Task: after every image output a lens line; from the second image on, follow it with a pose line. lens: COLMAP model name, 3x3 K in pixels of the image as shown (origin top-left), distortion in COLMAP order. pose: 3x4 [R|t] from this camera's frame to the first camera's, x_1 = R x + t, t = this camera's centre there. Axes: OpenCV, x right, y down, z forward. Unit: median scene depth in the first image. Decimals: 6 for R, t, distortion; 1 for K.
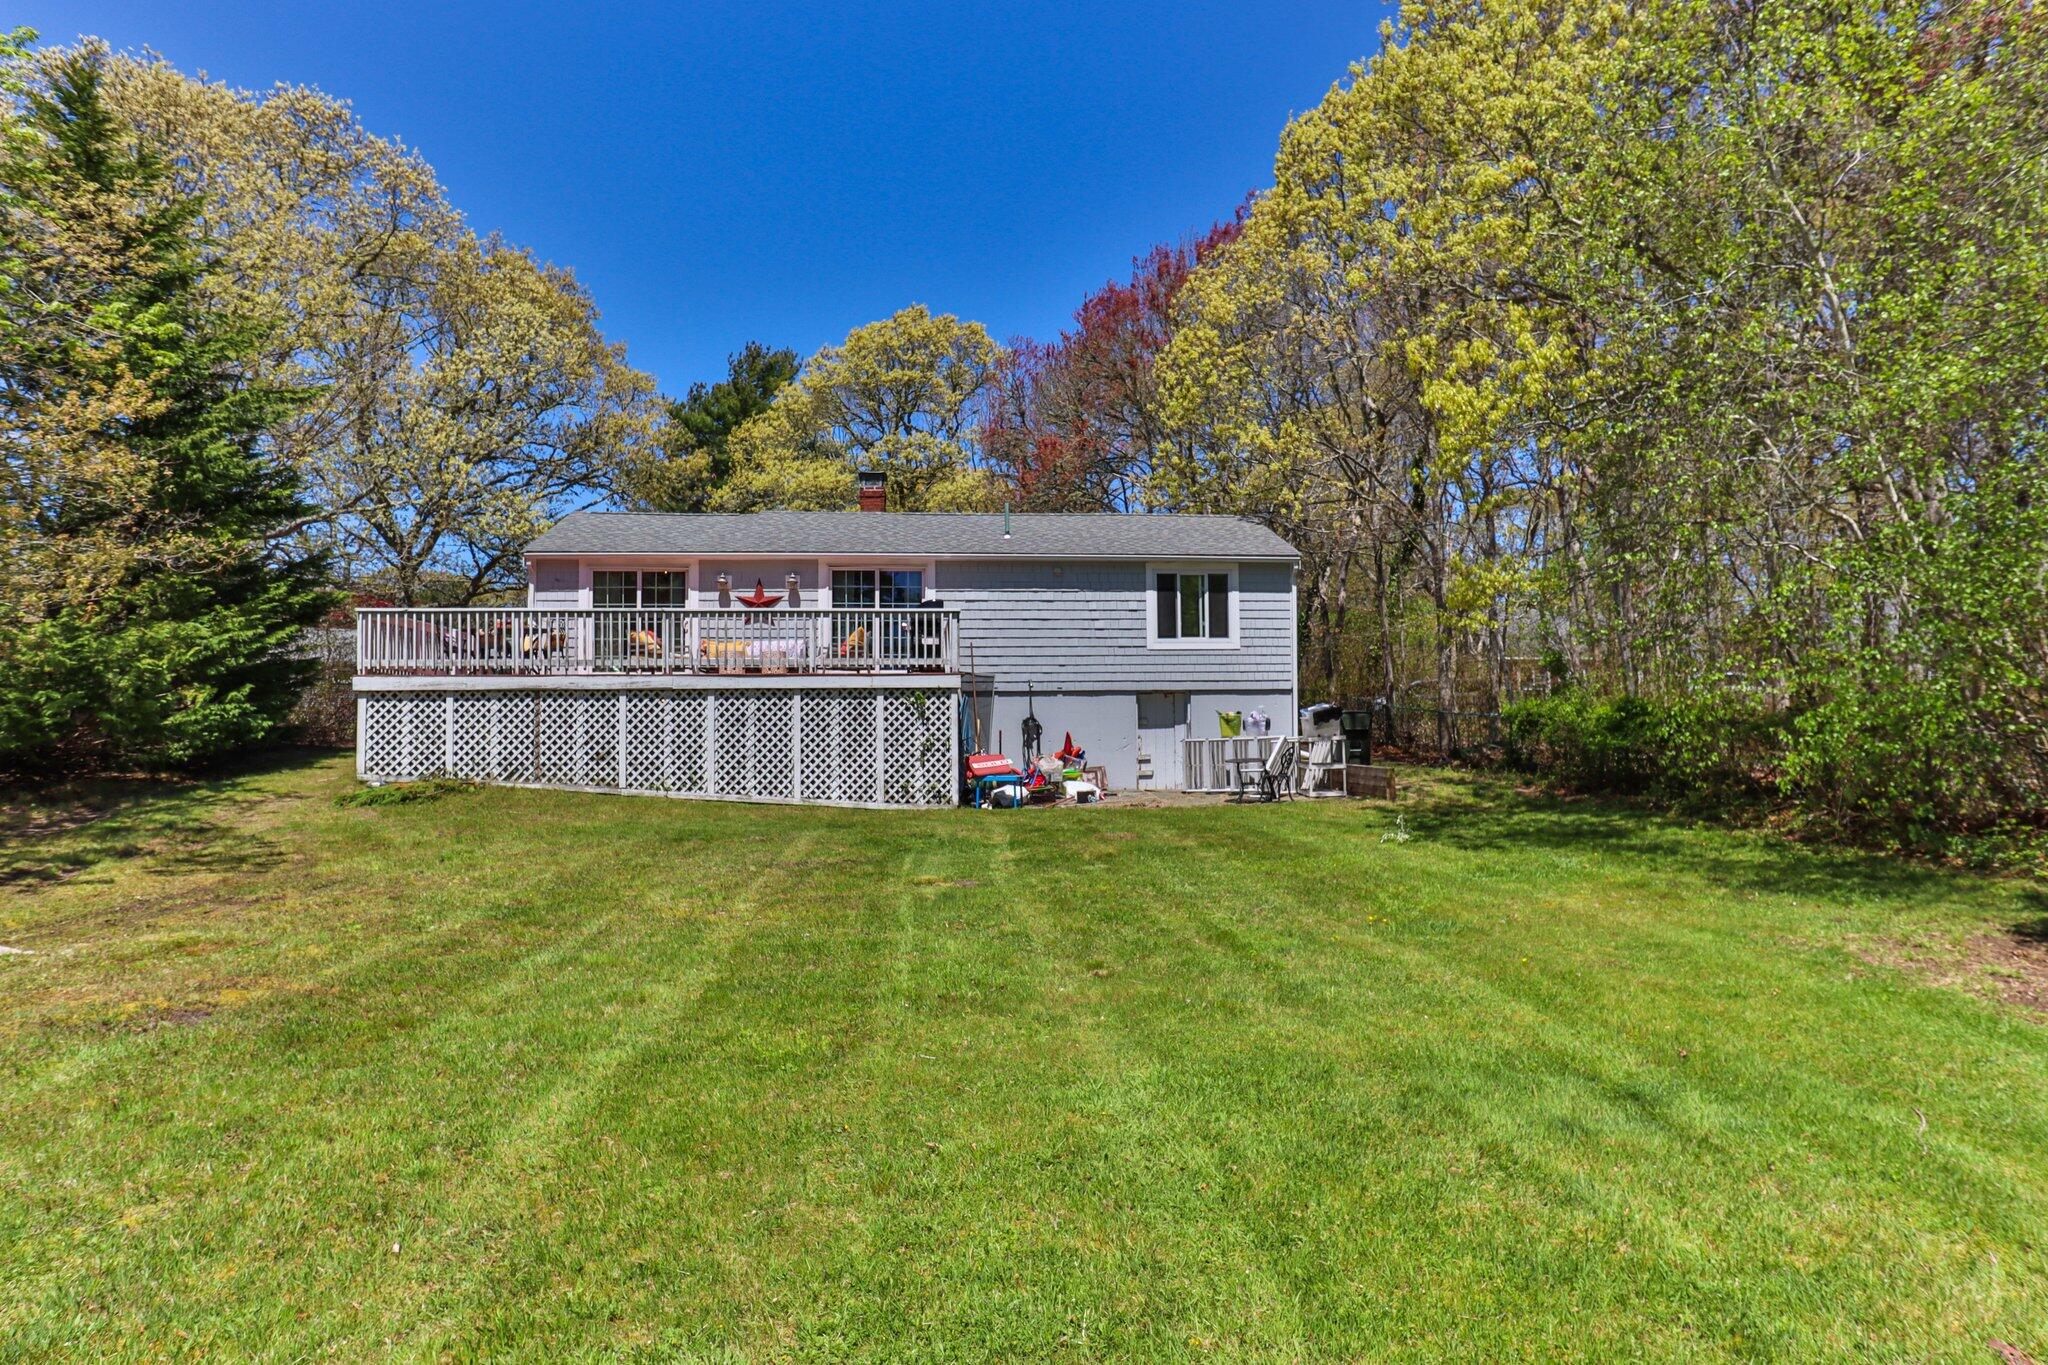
lens RADIAL K [[1220.8, 0, 1019.8], [0, 1220.8, 642.5], [0, 0, 1]] dist [-0.024331, 0.008223]
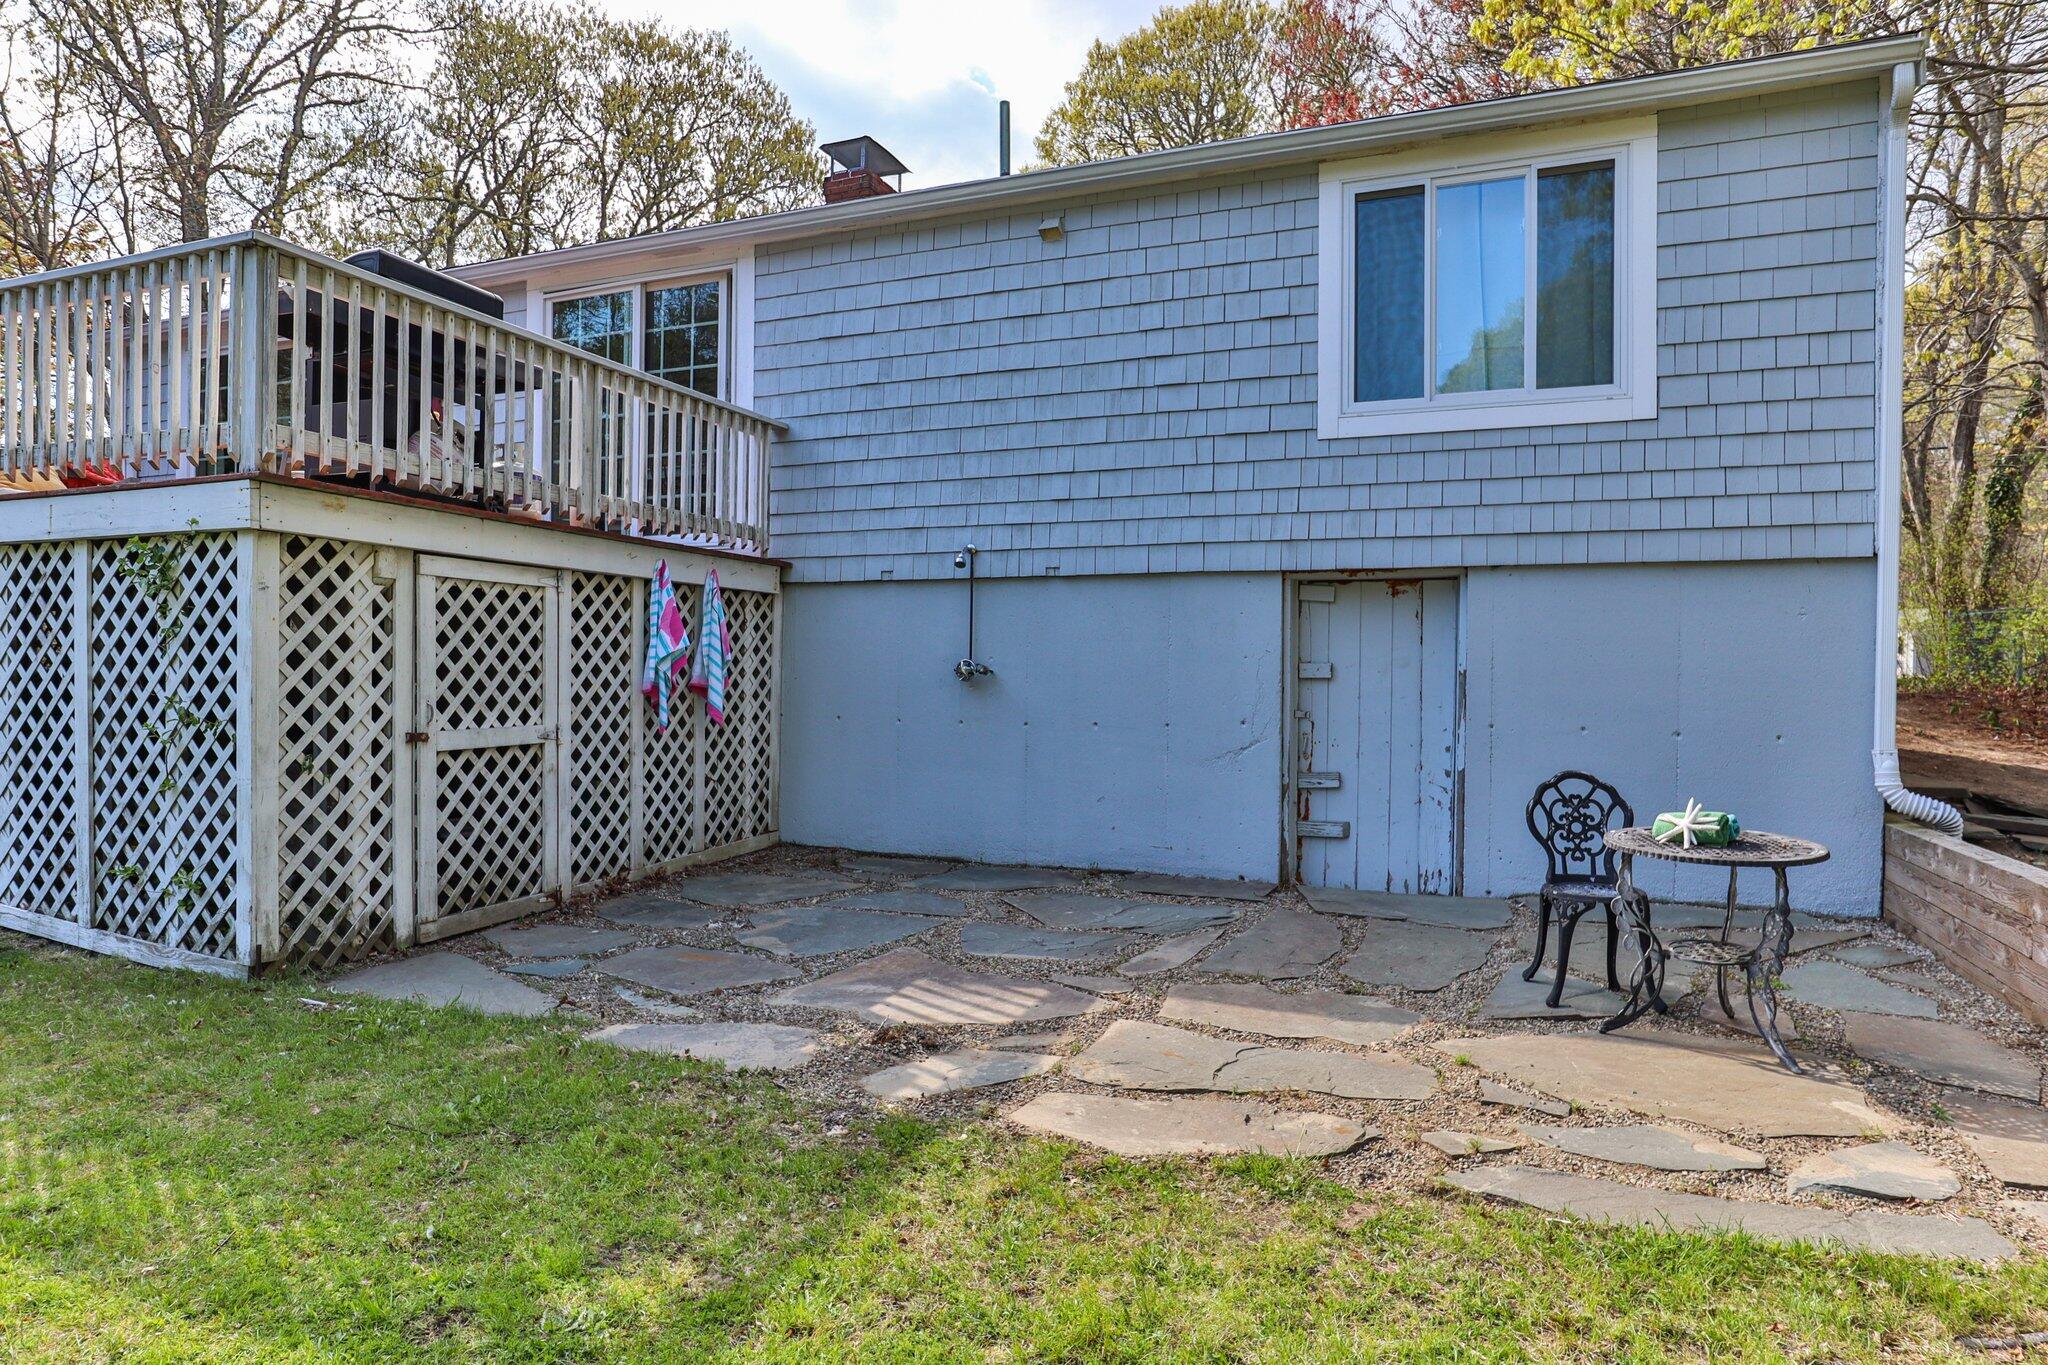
lens RADIAL K [[1220.8, 0, 1017.2], [0, 1220.8, 683.6], [0, 0, 1]] dist [-0.024331, 0.008223]
pose [[0.889929, 0.015761, -0.455827, 0.220322], [0.018444, 0.997342, 0.070493, 0.055318], [0.455726, -0.071141, 0.887273, 0.837357]]
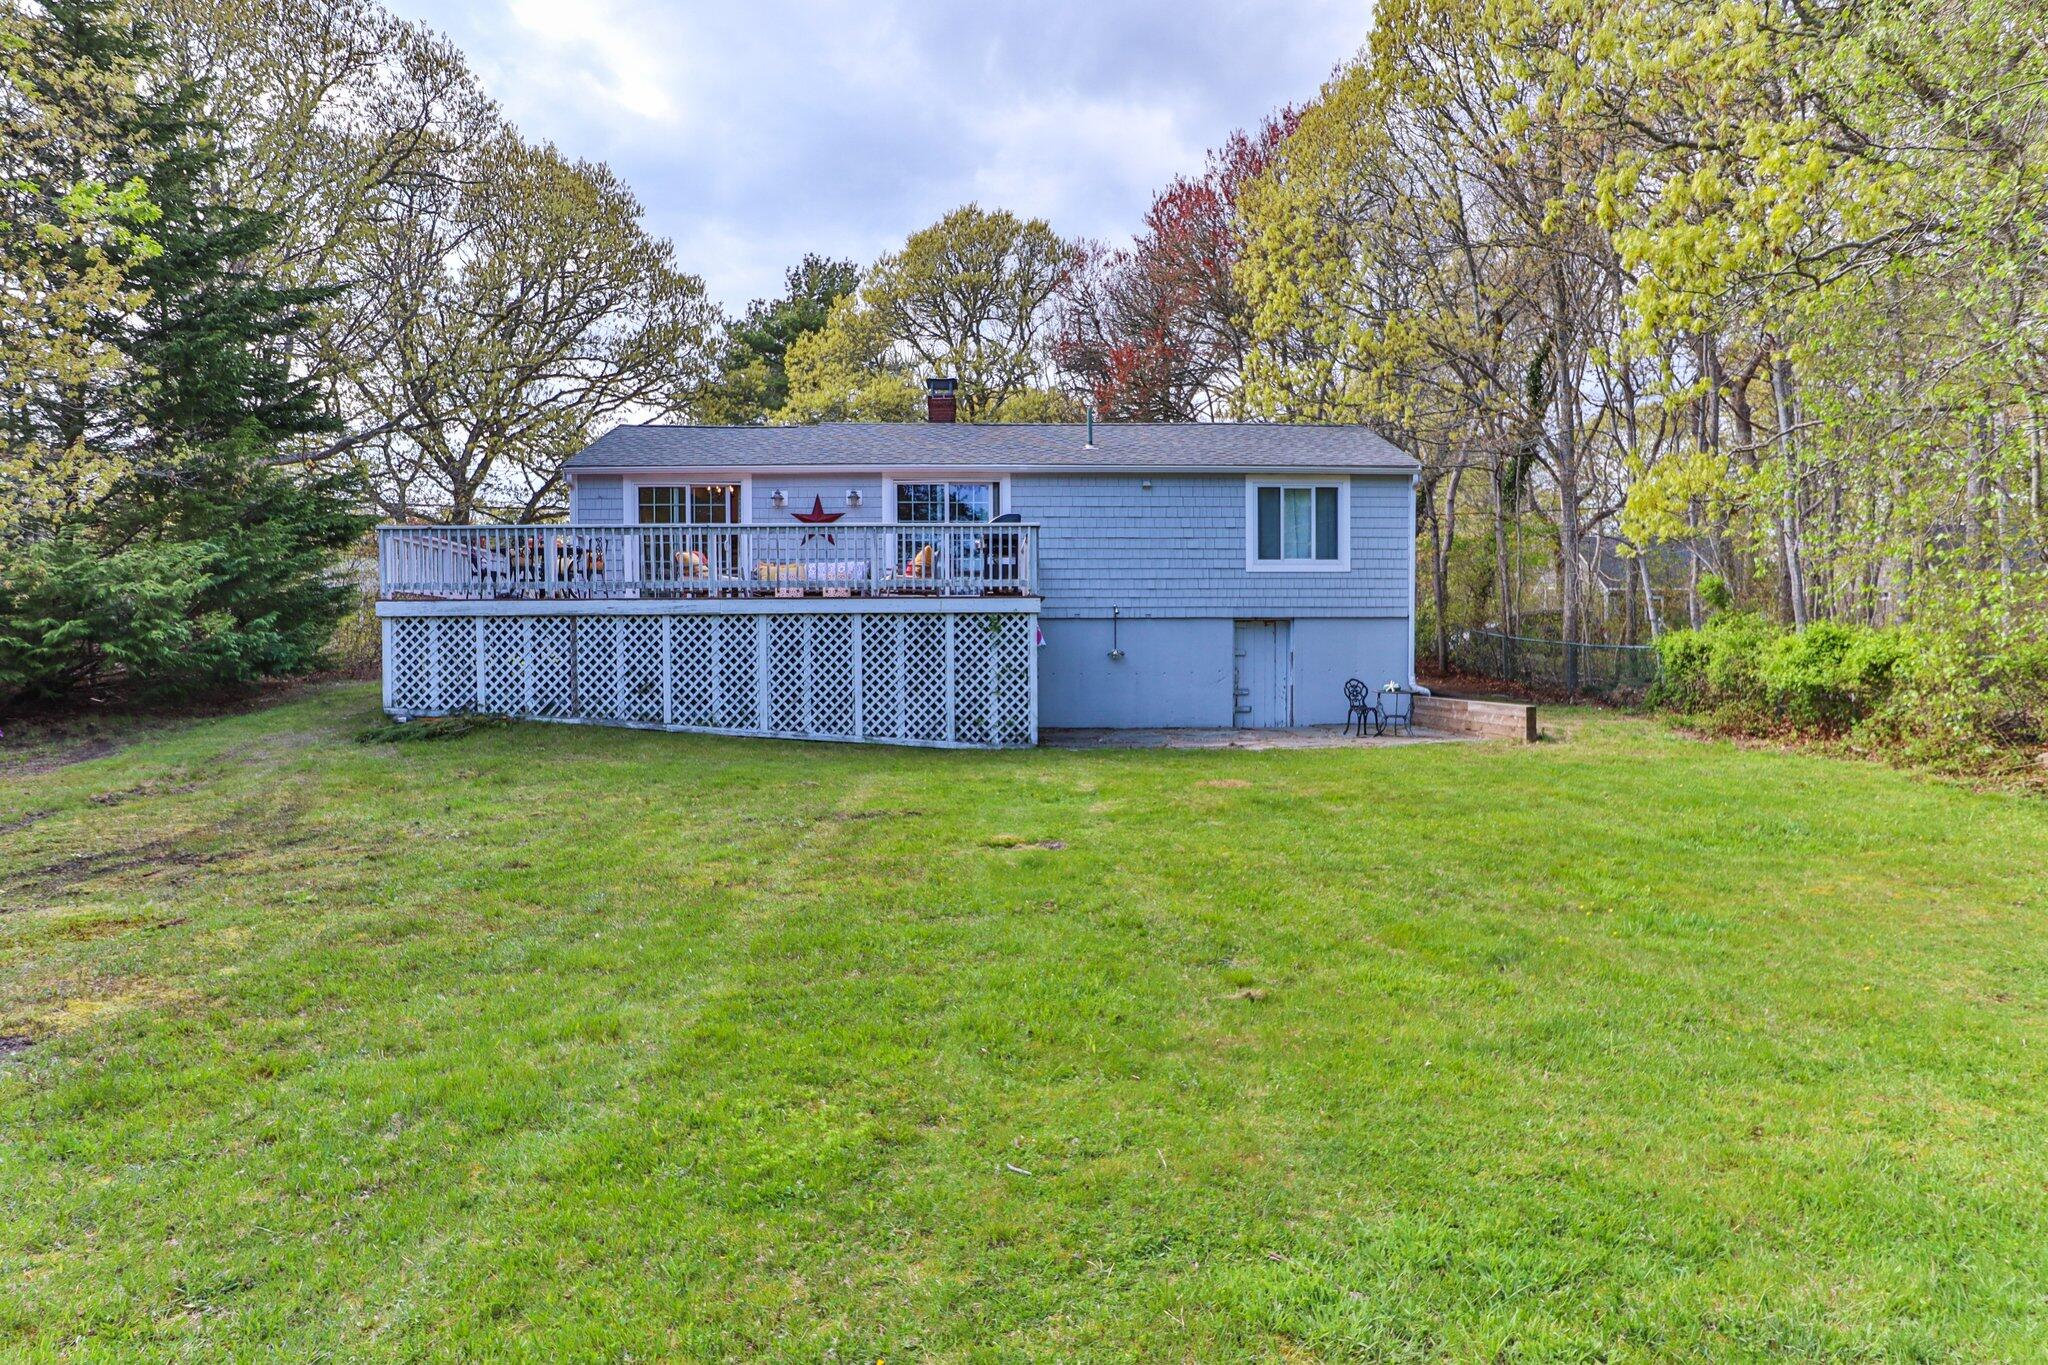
lens RADIAL K [[1220.8, 0, 1018.2], [0, 1220.8, 661.4], [0, 0, 1]] dist [-0.024331, 0.008223]
pose [[0.998252, 0.002017, -0.059068, -0.011898], [0.002171, 0.997491, 0.070765, 0.009505], [0.059063, -0.070770, 0.995743, 0.113297]]
